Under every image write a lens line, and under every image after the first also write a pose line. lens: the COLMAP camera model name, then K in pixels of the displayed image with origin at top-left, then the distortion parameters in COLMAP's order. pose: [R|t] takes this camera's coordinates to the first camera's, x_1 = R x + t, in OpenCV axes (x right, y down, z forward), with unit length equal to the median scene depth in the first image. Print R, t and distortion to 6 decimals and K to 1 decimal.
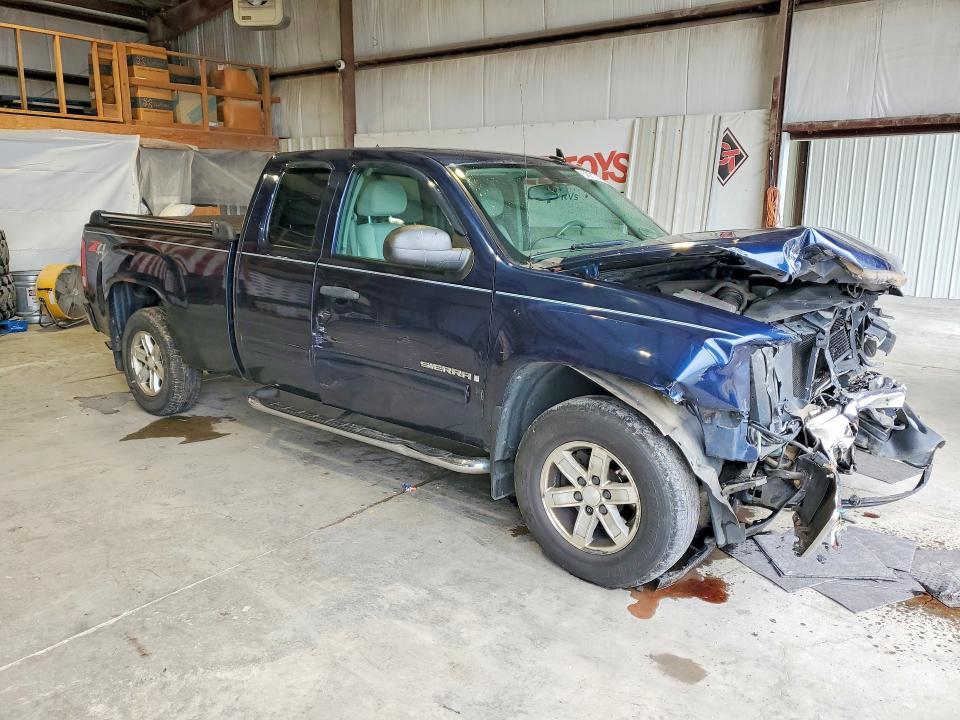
lens RADIAL K [[758.8, 0, 474.1], [0, 758.8, 361.8], [0, 0, 1]] dist [0.018439, -0.001778]
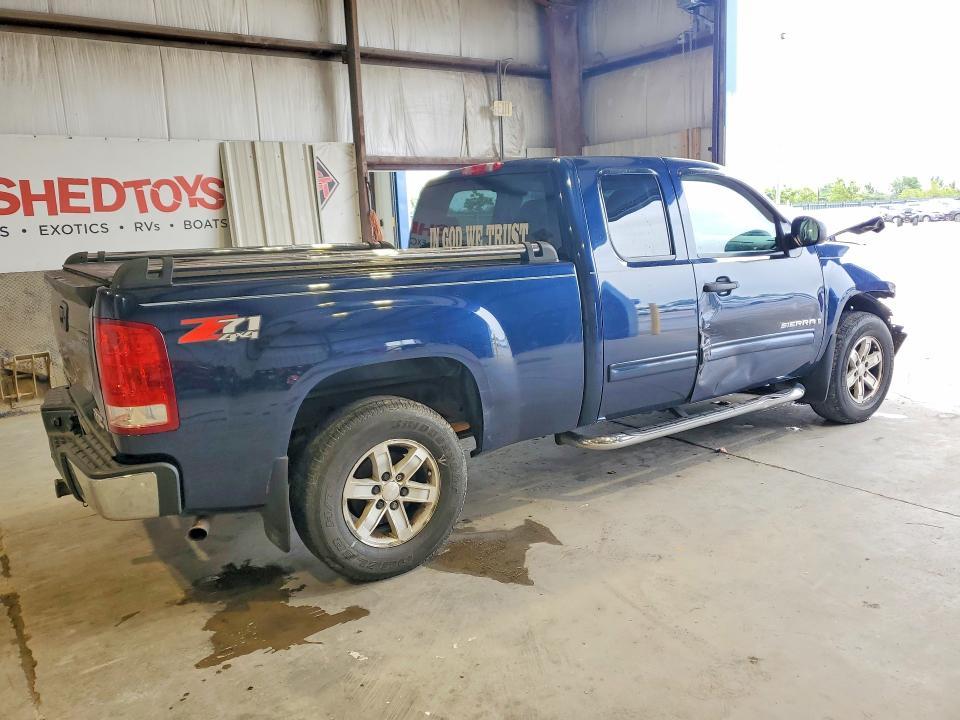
lens RADIAL K [[758.8, 0, 472.5], [0, 758.8, 359.8], [0, 0, 1]] dist [0.018439, -0.001778]
pose [[0.269758, -0.201643, 0.941579, -0.939523], [0.246372, 0.959735, 0.134946, -0.165748], [-0.930877, 0.195576, 0.308575, 0.704452]]
